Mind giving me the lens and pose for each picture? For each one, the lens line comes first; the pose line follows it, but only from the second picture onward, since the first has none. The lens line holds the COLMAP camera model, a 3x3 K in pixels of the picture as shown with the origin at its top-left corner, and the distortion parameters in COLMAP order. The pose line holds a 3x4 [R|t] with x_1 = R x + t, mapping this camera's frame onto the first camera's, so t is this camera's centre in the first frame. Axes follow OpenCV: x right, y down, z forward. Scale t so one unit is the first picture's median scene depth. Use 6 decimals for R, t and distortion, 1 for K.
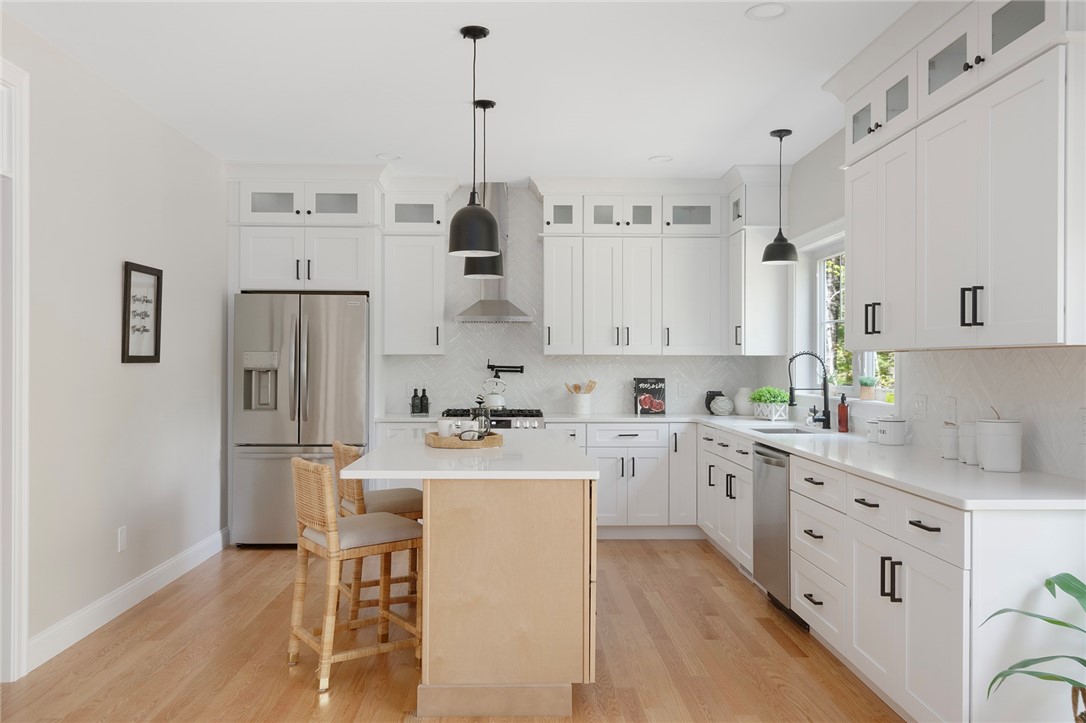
lens RADIAL K [[850.4, 0, 542.3], [0, 850.4, 364.2], [0, 0, 1]] dist [-0.000966, 0.002714]
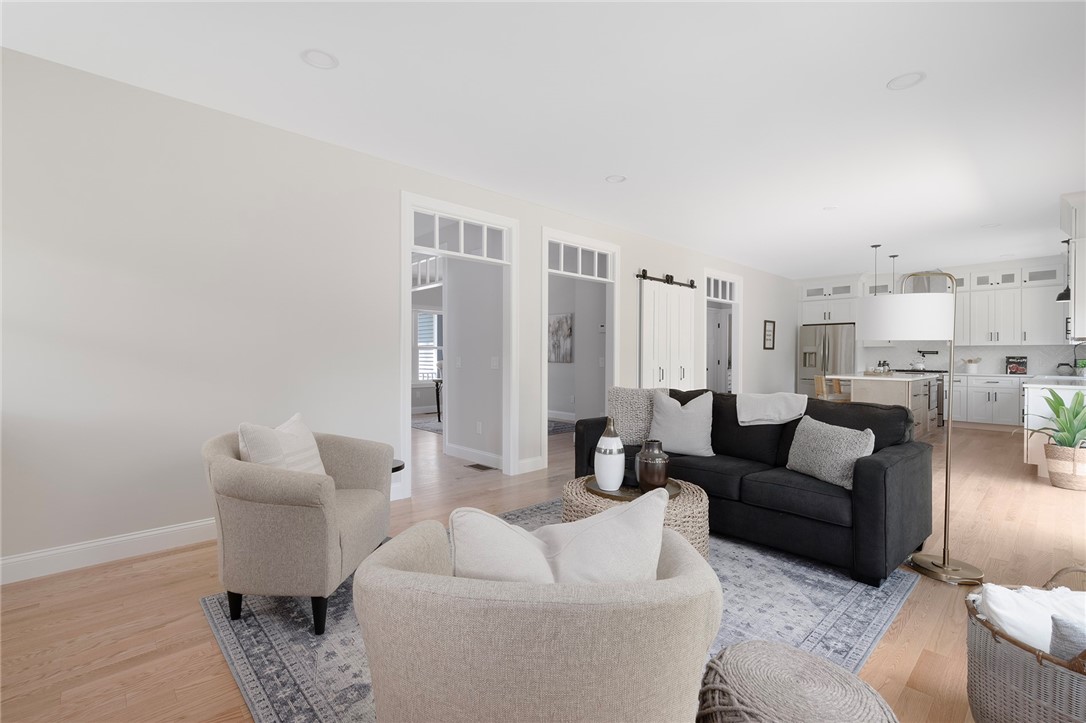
lens RADIAL K [[489.4, 0, 537.0], [0, 489.4, 358.6], [0, 0, 1]] dist [0.001957, 0.001073]
pose [[0.653015, 0.001896, -0.757343, 0.280391], [-0.002709, 0.999996, 0.000168, 0.025582], [0.757341, 0.001942, 0.653017, -0.679610]]
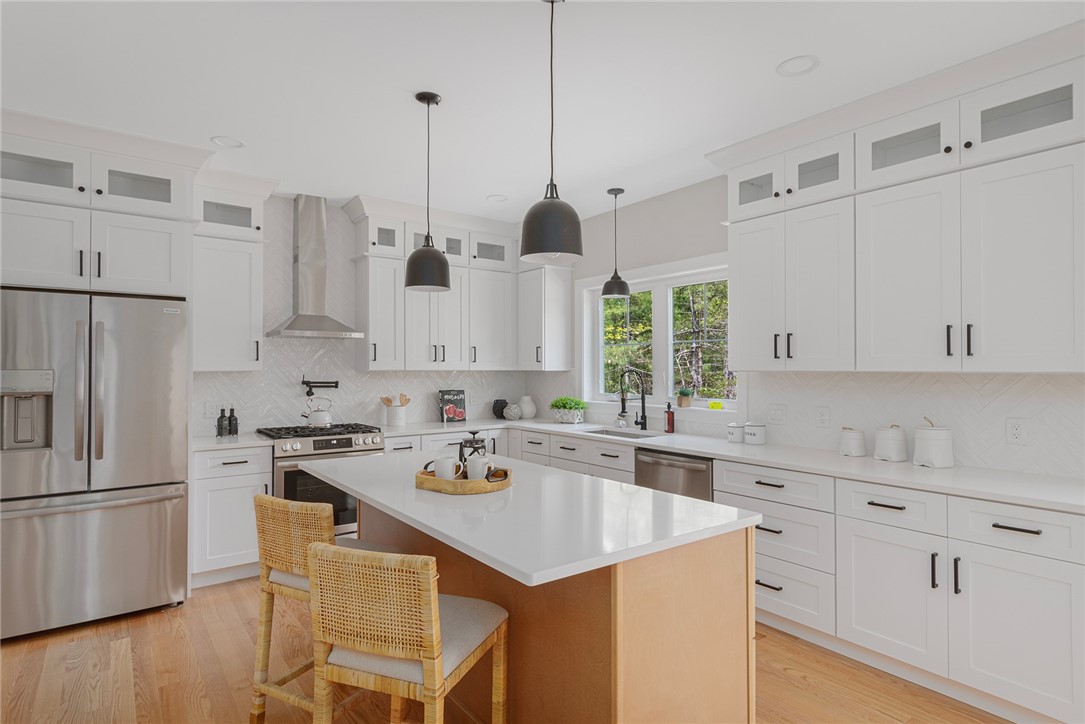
lens RADIAL K [[576.4, 0, 541.9], [0, 576.4, 363.7], [0, 0, 1]] dist [0.003044, -0.001071]
pose [[0.817282, 0.001407, 0.576237, -0.231990], [0.003194, 0.999971, -0.006971, -0.013983], [-0.576230, 0.007538, 0.817253, 0.310784]]
